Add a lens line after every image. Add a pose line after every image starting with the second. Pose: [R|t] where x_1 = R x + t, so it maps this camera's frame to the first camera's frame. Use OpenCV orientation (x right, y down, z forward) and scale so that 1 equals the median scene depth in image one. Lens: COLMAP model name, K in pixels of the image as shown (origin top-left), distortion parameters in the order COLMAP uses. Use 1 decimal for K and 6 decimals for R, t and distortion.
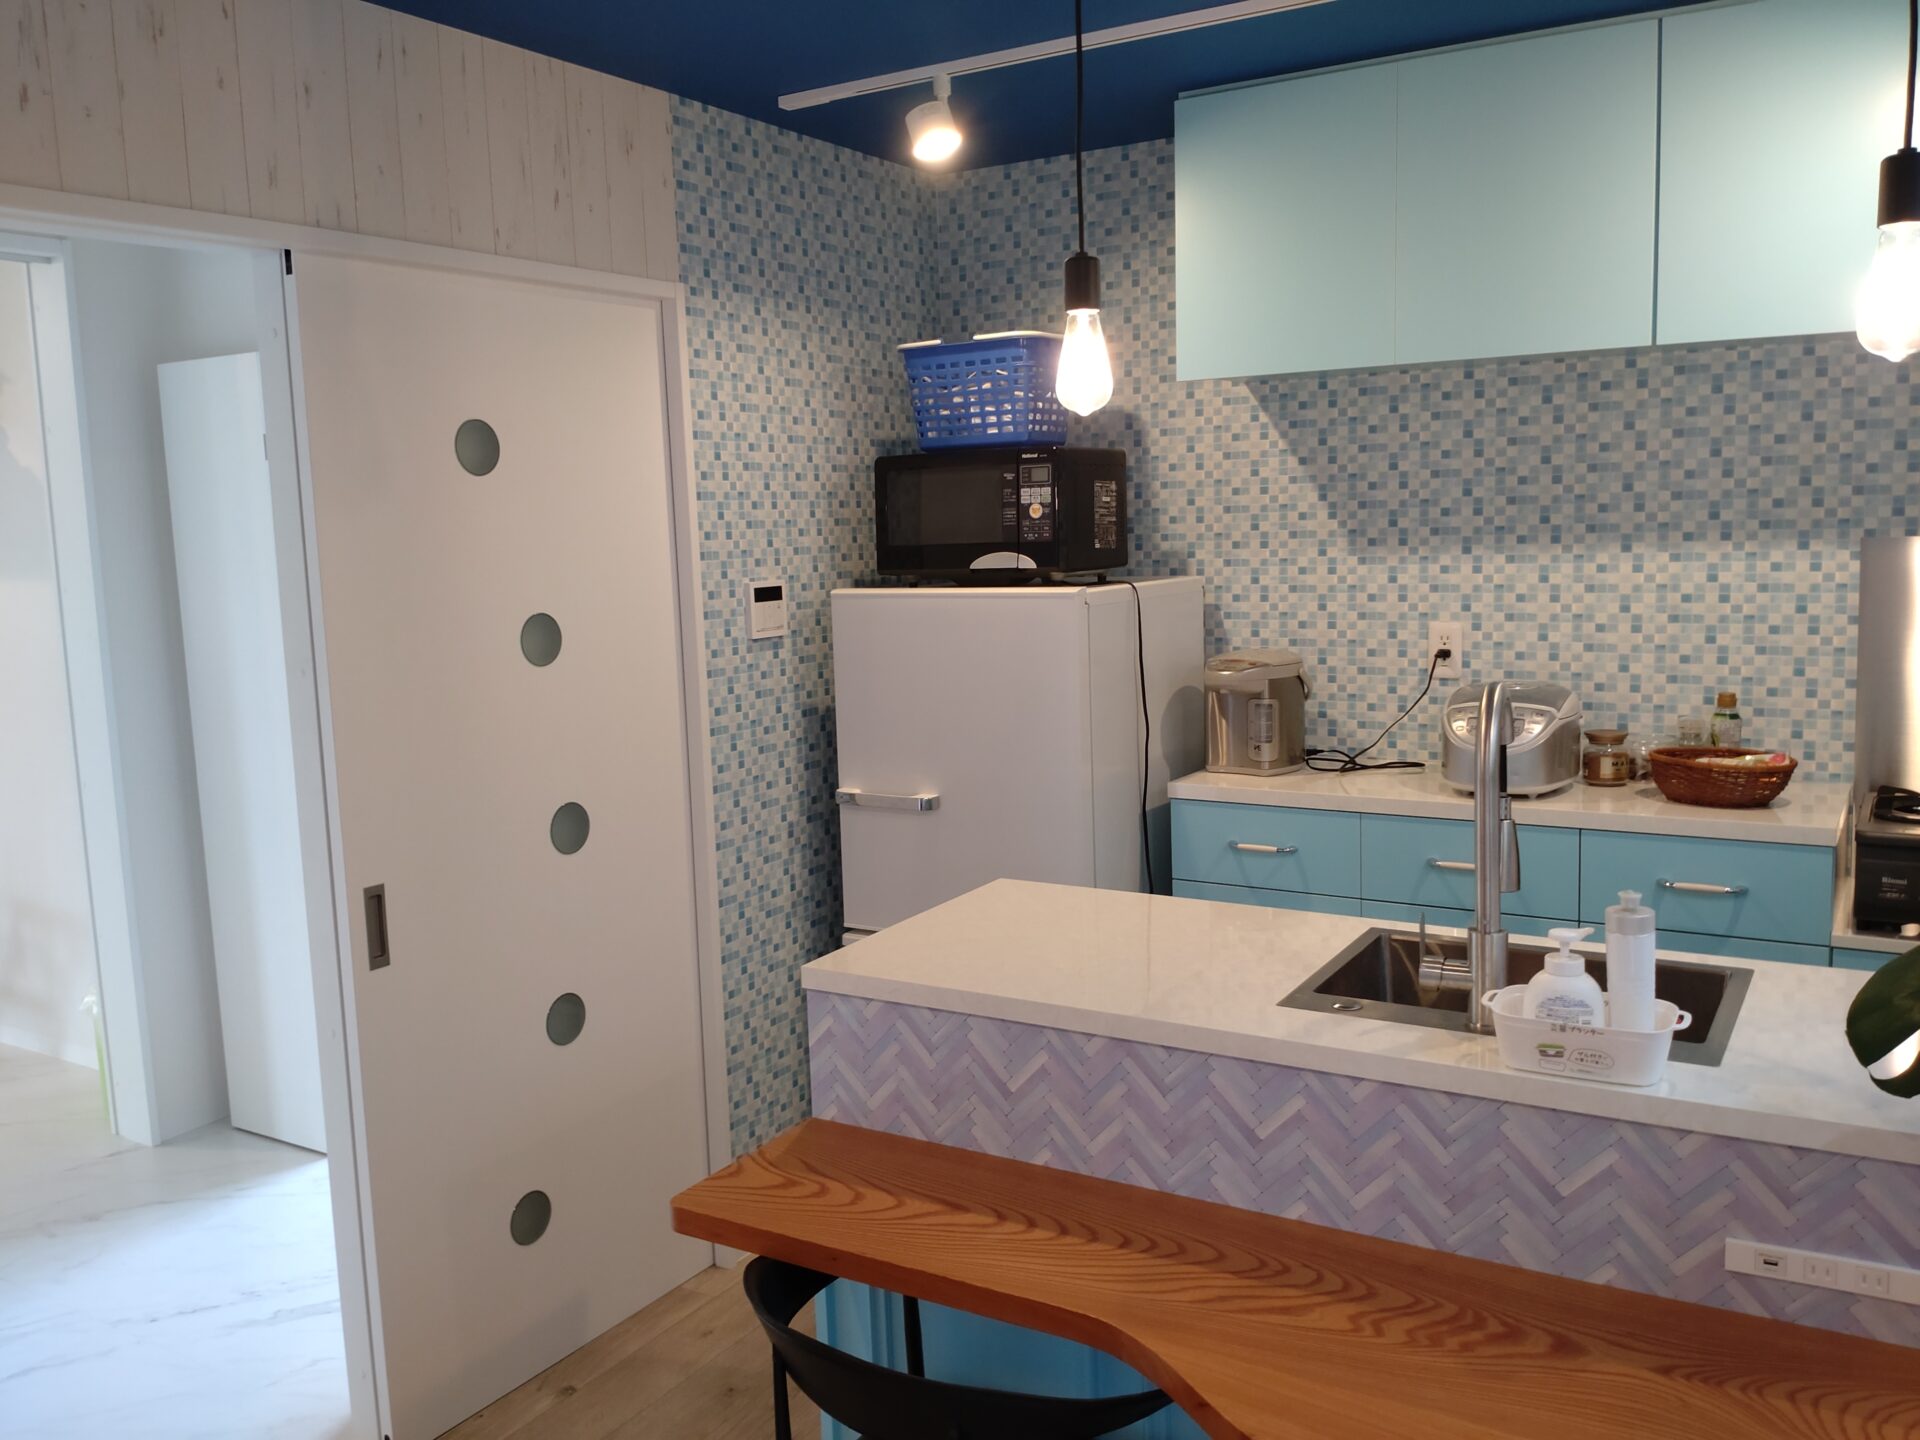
lens RADIAL K [[1563.8, 0, 967.1], [0, 1563.8, 710.5], [0, 0, 1]] dist [0.077859, -0.162169]
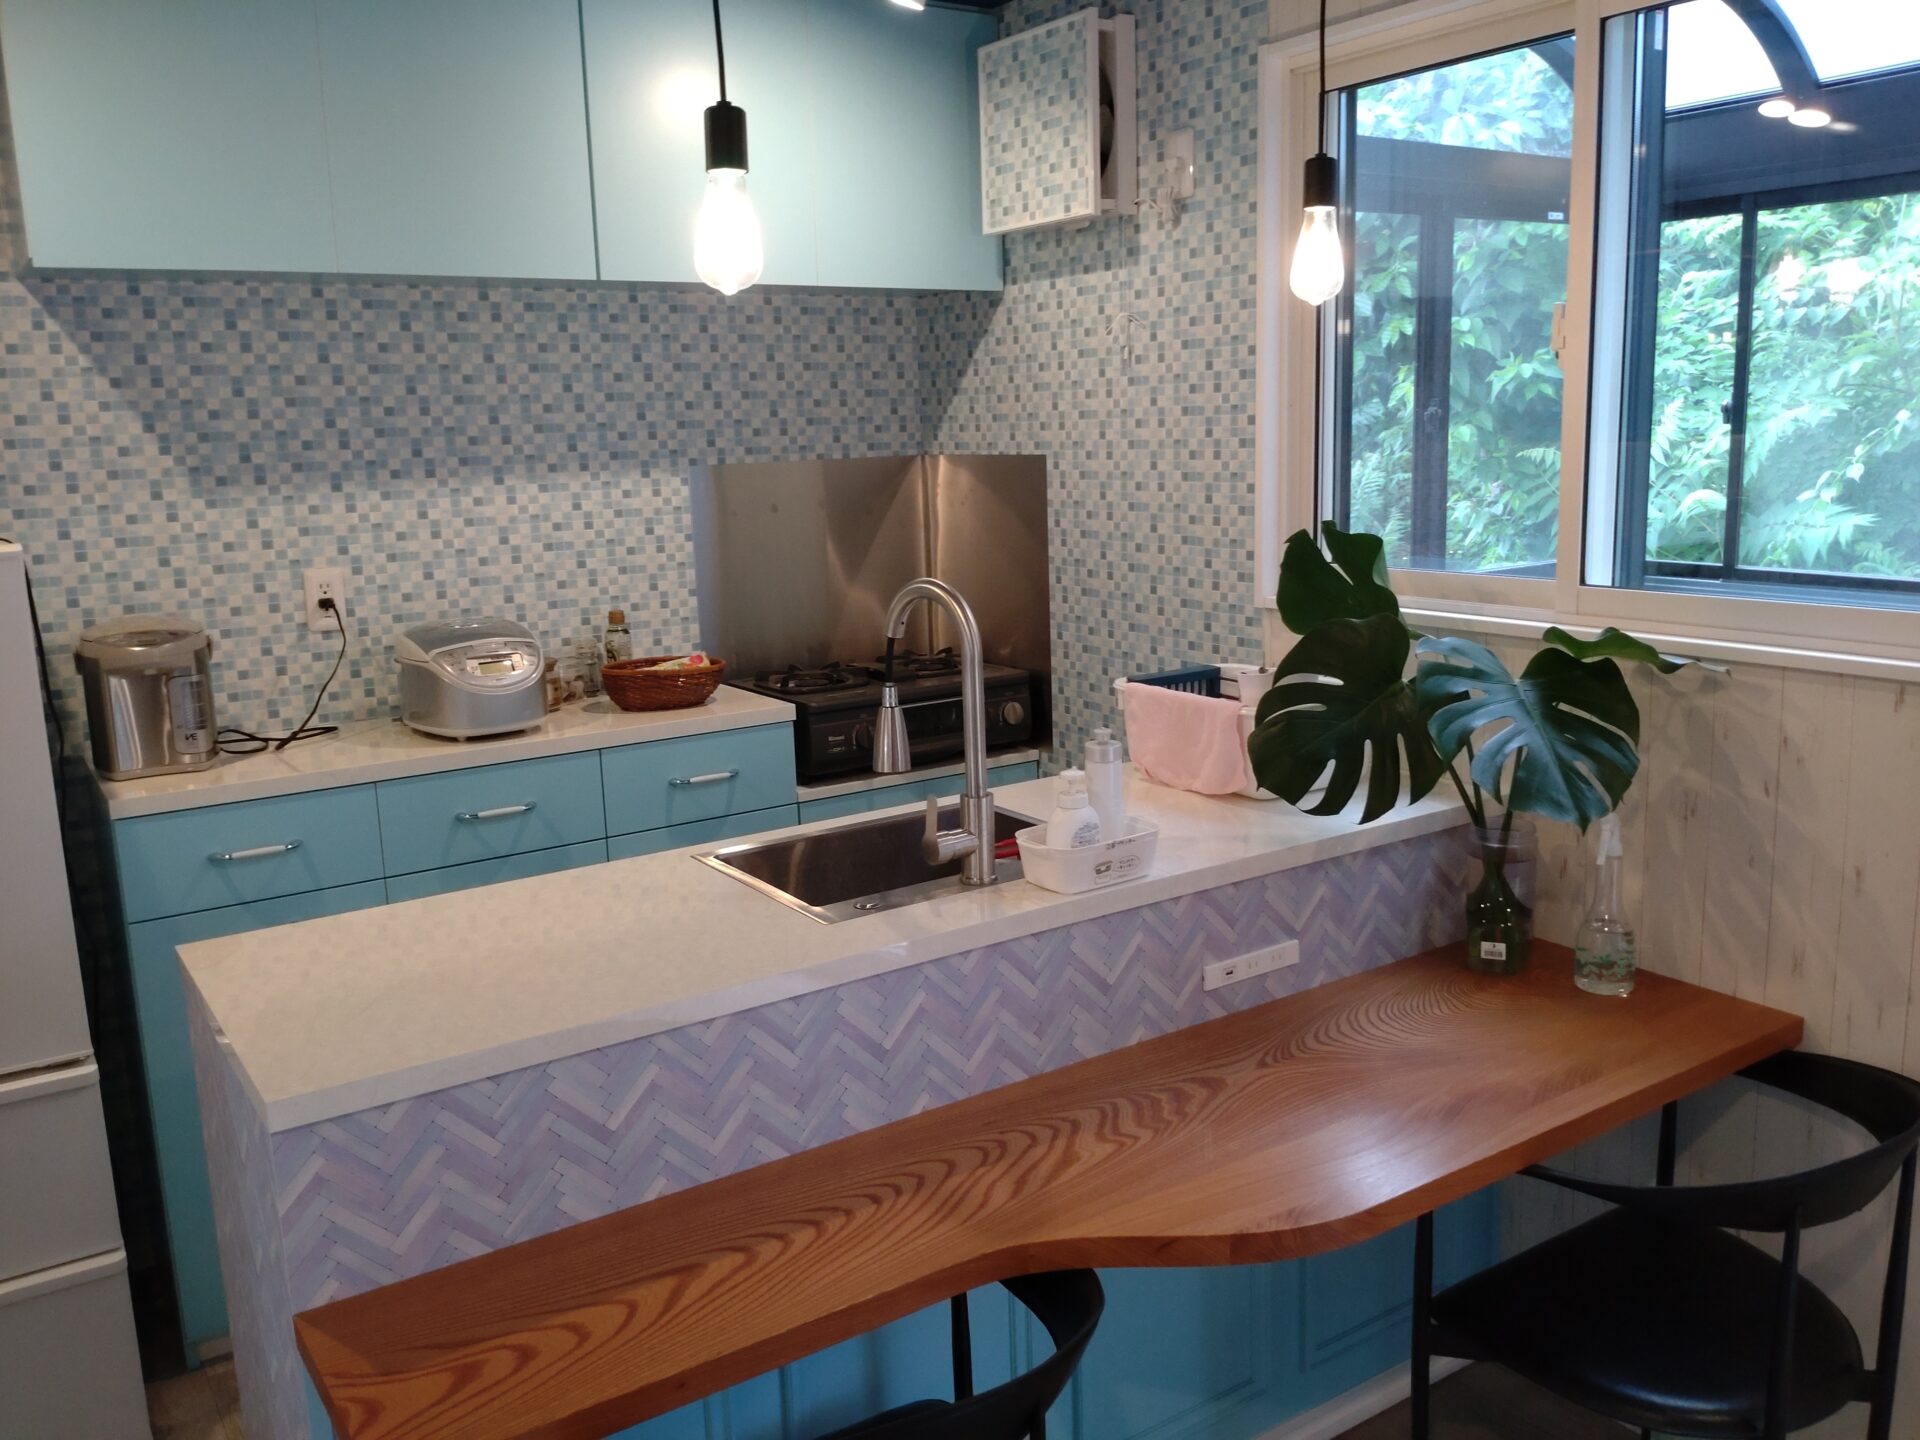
lens RADIAL K [[1563.8, 0, 967.1], [0, 1563.8, 710.5], [0, 0, 1]] dist [0.077859, -0.162169]
pose [[0.418577, -0.147314, 0.896154, -0.374434], [0.132265, 0.986124, 0.100325, -0.018396], [-0.898498, 0.076536, 0.432253, 0.294754]]
